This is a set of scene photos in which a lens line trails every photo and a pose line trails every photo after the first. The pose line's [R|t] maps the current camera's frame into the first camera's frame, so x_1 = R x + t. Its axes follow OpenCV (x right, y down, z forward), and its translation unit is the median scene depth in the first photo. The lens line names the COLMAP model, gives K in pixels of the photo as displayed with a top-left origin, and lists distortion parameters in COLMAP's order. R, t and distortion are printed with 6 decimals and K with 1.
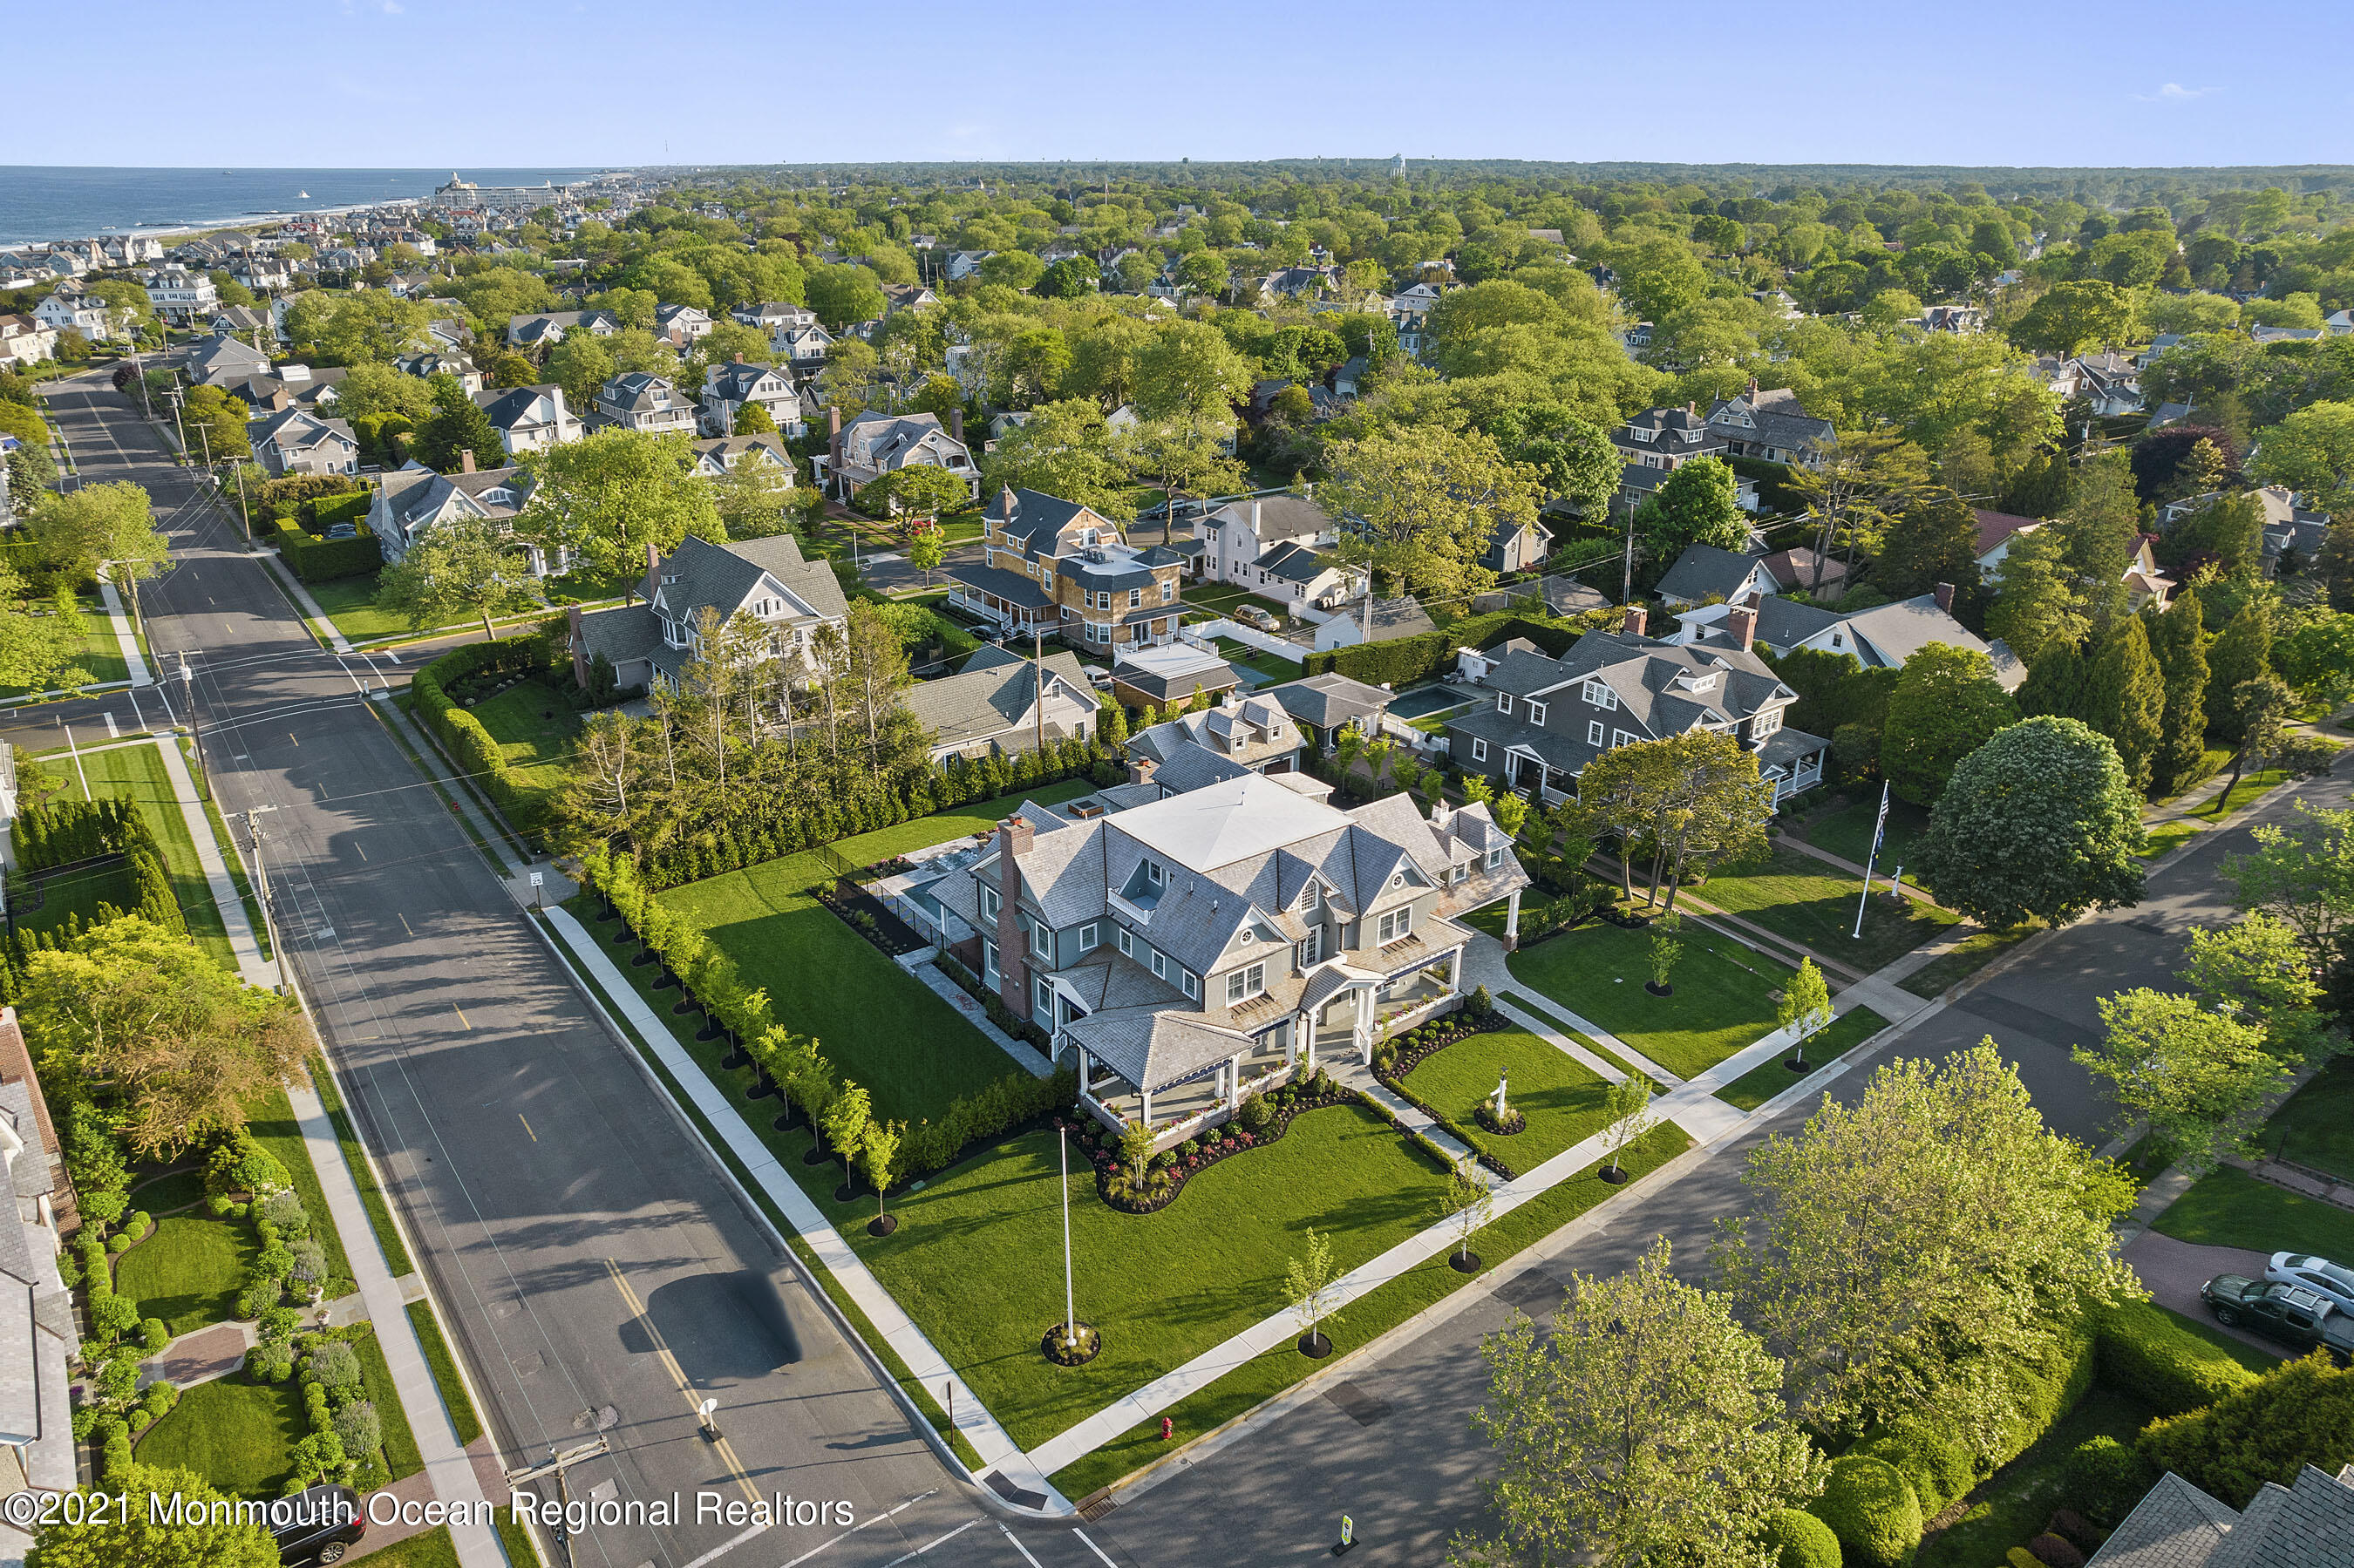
lens RADIAL K [[1518.6, 0, 1162.4], [0, 1518.6, 789.8], [0, 0, 1]] dist [-0.082867, 0.075661]
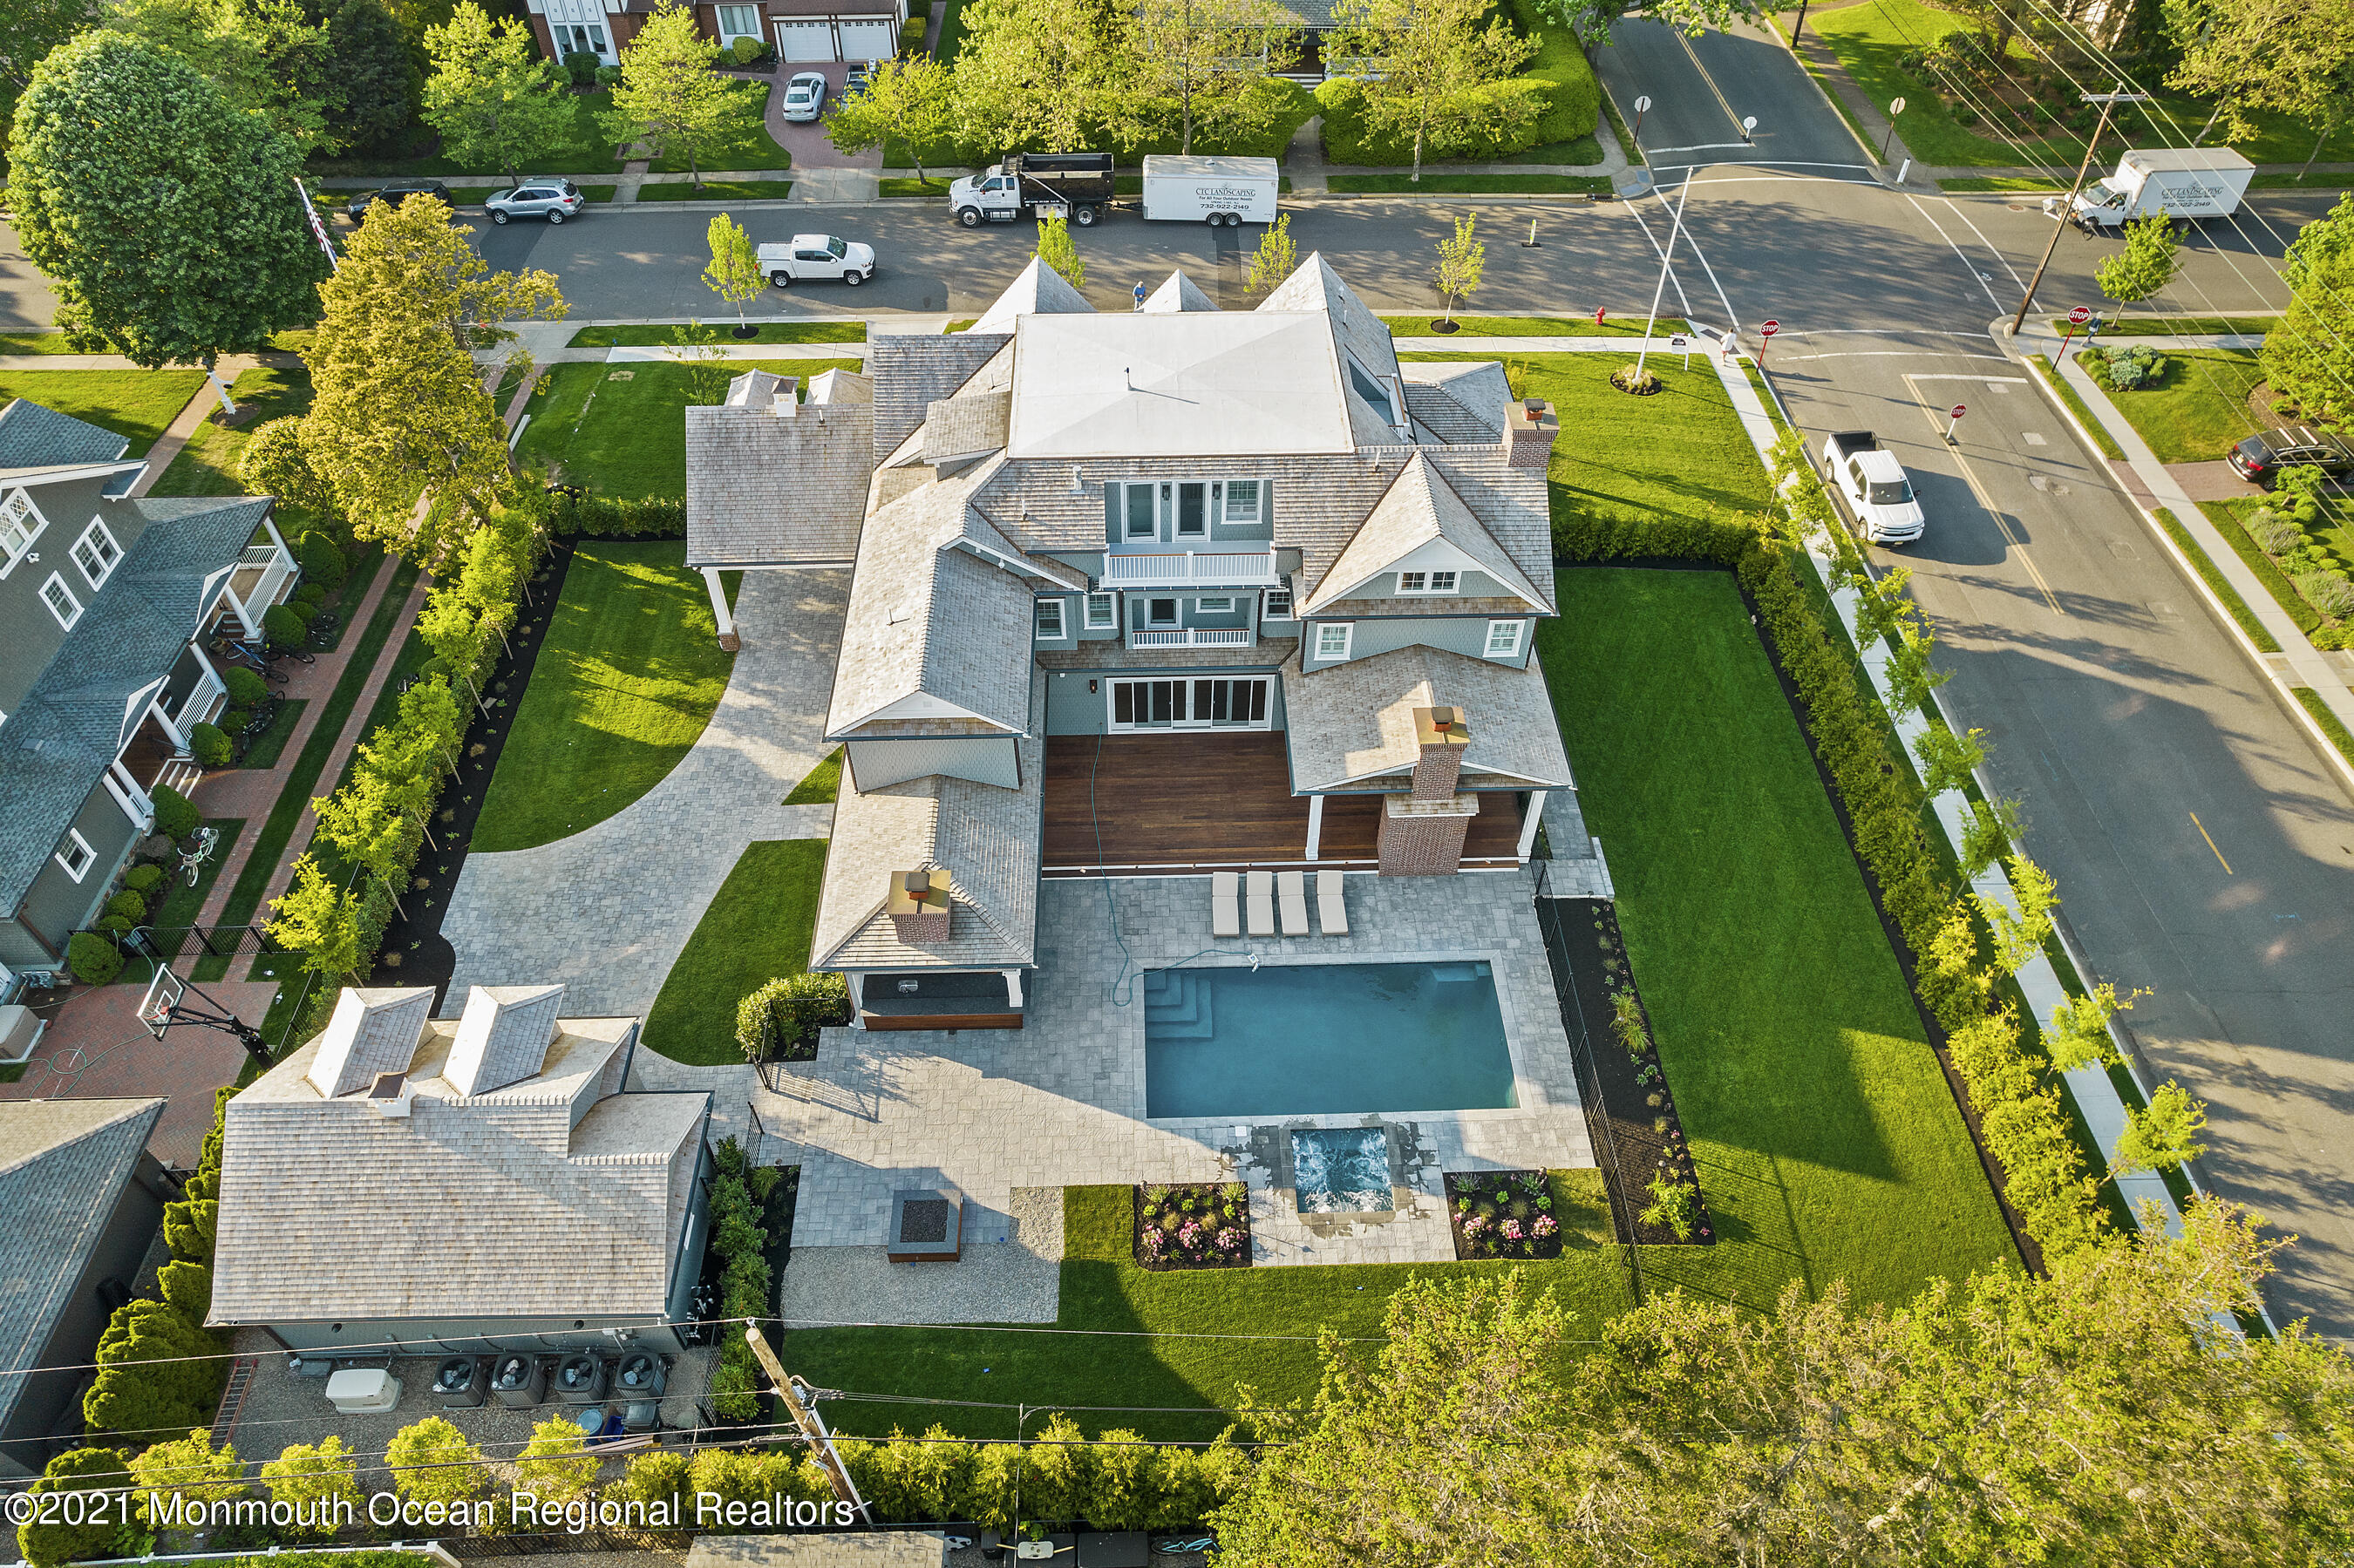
lens RADIAL K [[1532.7, 0, 1175.5], [0, 1532.7, 784.2], [0, 0, 1]] dist [-0.086039, 0.076263]
pose [[-0.817637, -0.423889, 0.389600, -0.239592], [0.217473, 0.399176, 0.890710, -0.420413], [-0.533081, 0.813005, -0.234197, 1.155435]]
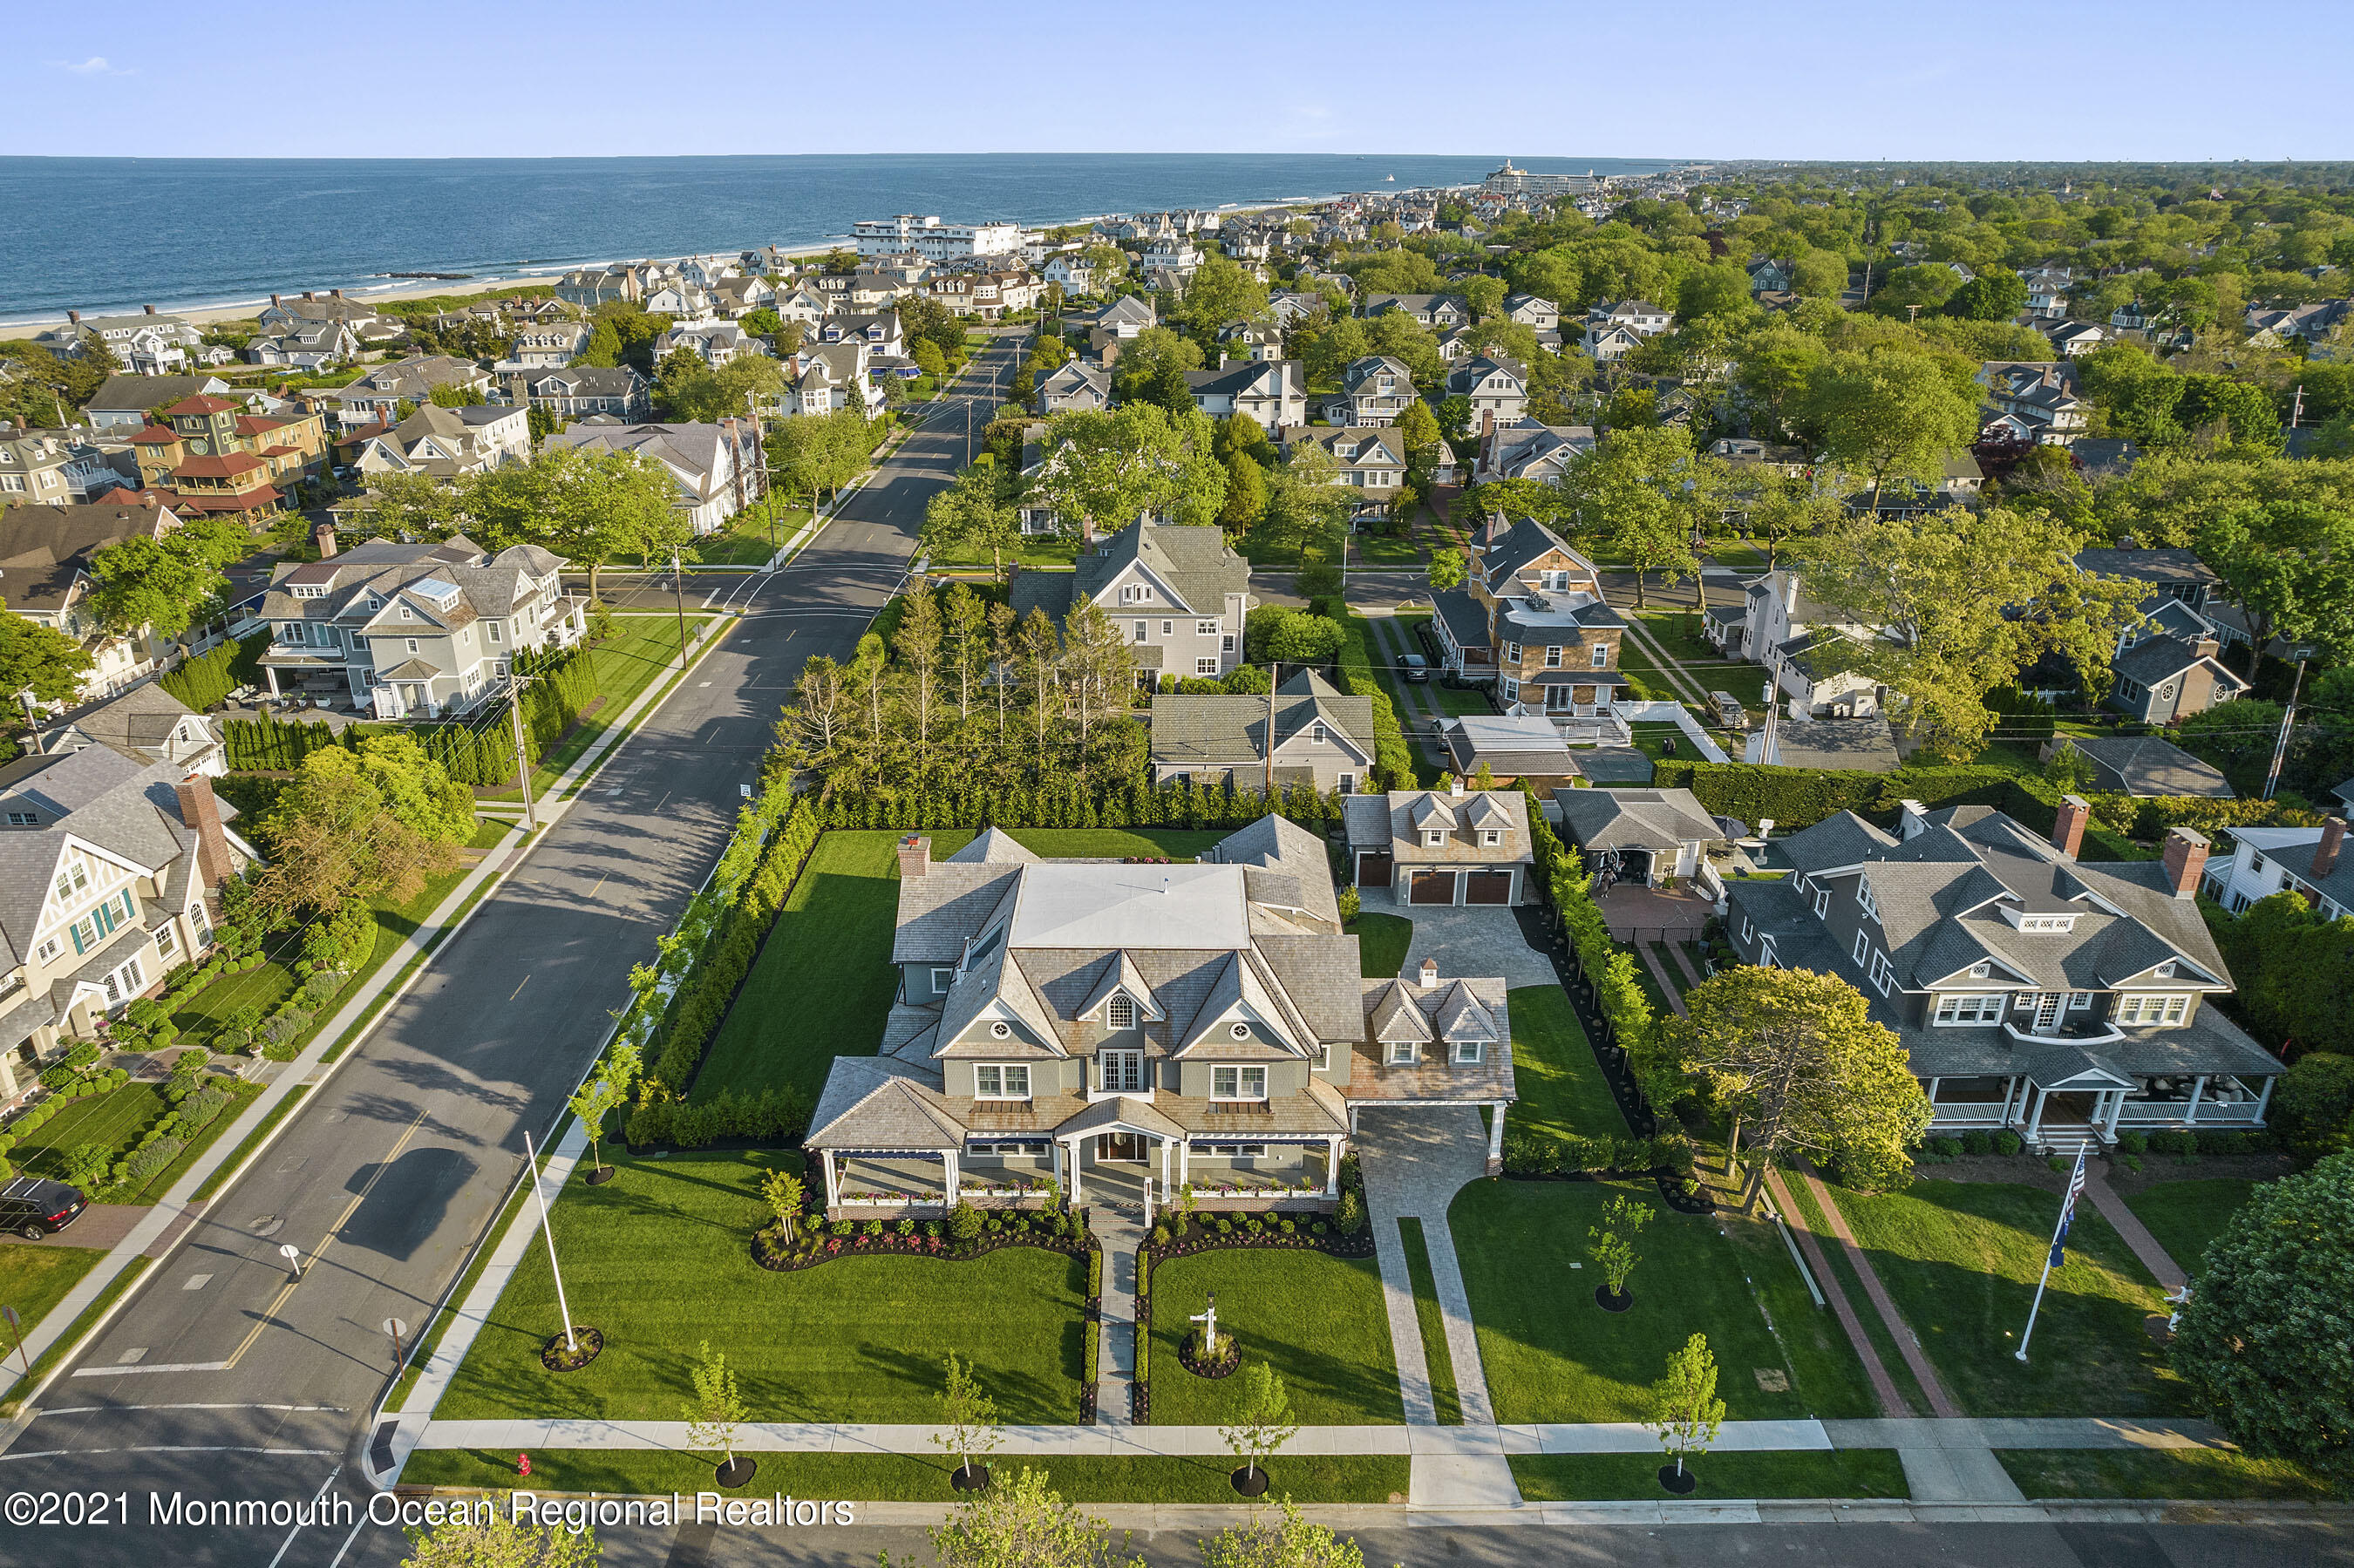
lens RADIAL K [[1522.6, 0, 1172.7], [0, 1522.6, 787.3], [0, 0, 1]] dist [-0.079696, 0.069059]
pose [[0.799388, 0.234056, -0.553350, 0.481337], [-0.233128, 0.969674, 0.073367, -0.104456], [0.553742, 0.070353, 0.829711, 0.254461]]
